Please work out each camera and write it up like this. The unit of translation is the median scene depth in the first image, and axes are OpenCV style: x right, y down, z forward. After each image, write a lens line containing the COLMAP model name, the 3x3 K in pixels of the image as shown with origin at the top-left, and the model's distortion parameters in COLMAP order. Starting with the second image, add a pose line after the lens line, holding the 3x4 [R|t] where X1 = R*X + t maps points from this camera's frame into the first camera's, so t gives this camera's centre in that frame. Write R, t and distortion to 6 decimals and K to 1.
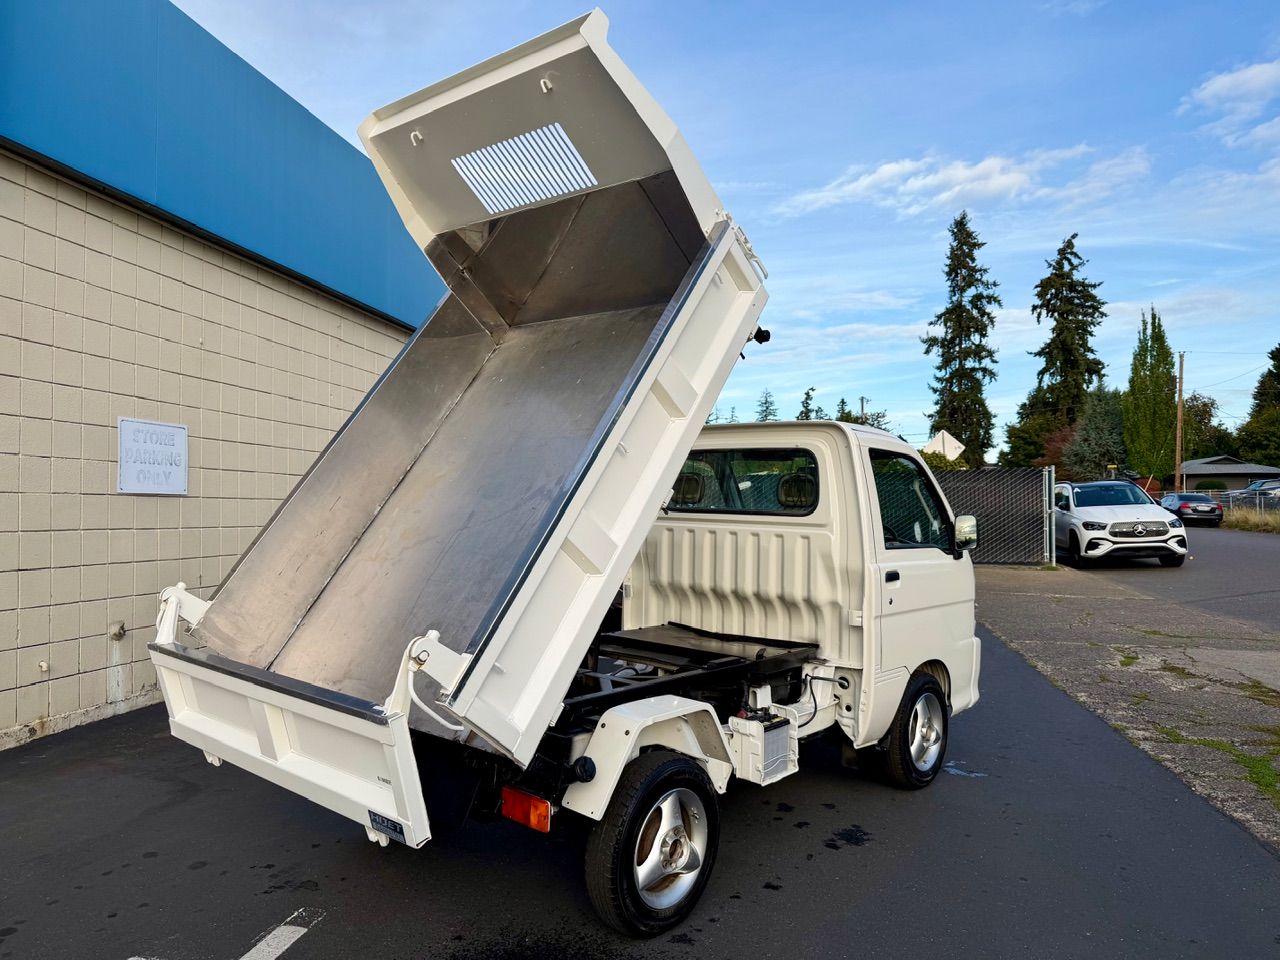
lens RADIAL K [[918.5, 0, 641.1], [0, 918.5, 477.8], [0, 0, 1]] dist [0.024153, -0.041543]
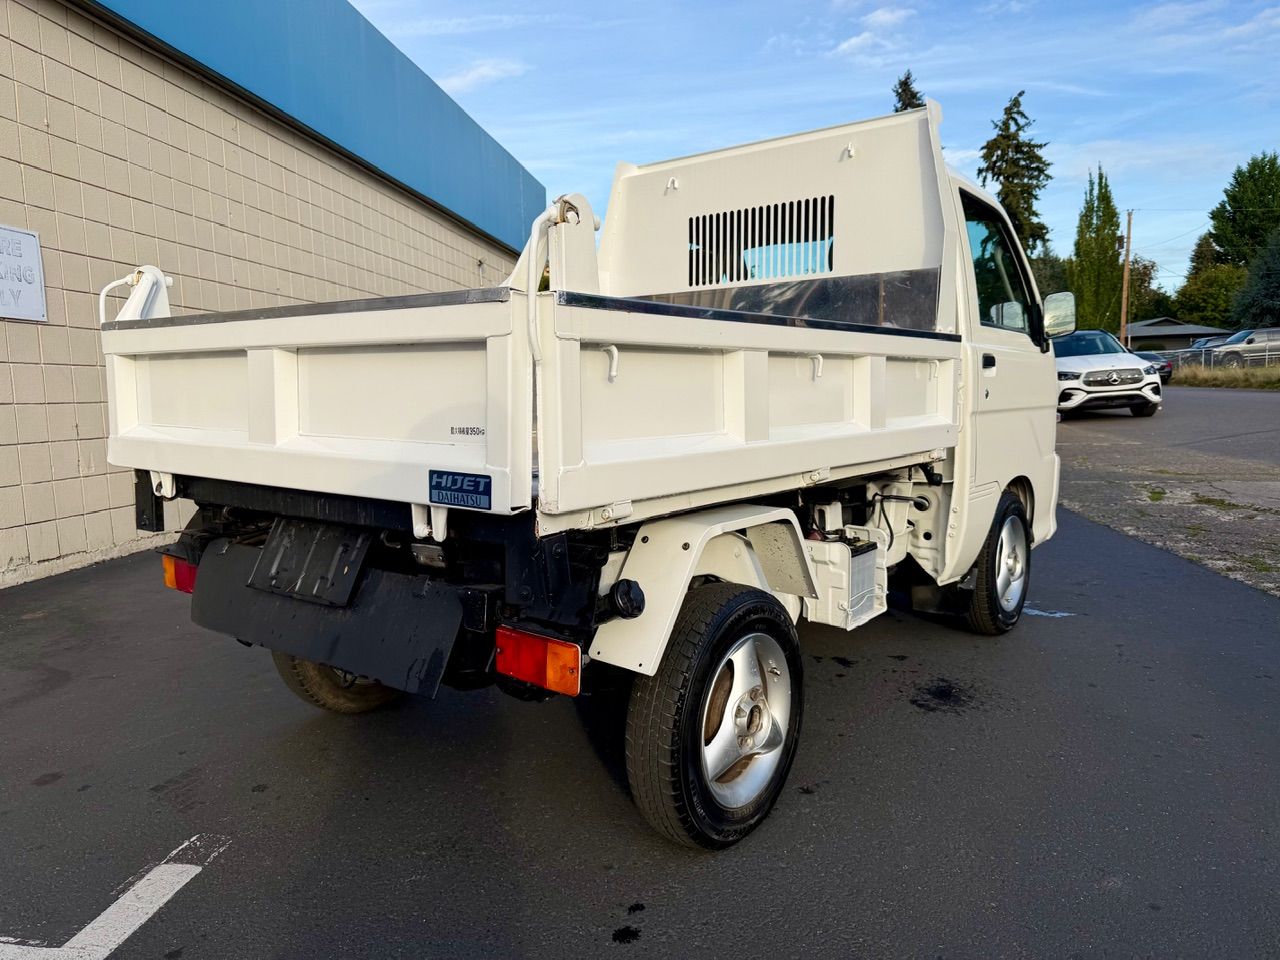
lens RADIAL K [[918.5, 0, 644.5], [0, 918.5, 470.6], [0, 0, 1]] dist [0.024153, -0.041543]
pose [[0.997136, -0.032993, 0.068059, -0.071216], [0.024886, 0.992854, 0.116711, 0.118799], [-0.071423, -0.114683, 0.990831, 0.302790]]
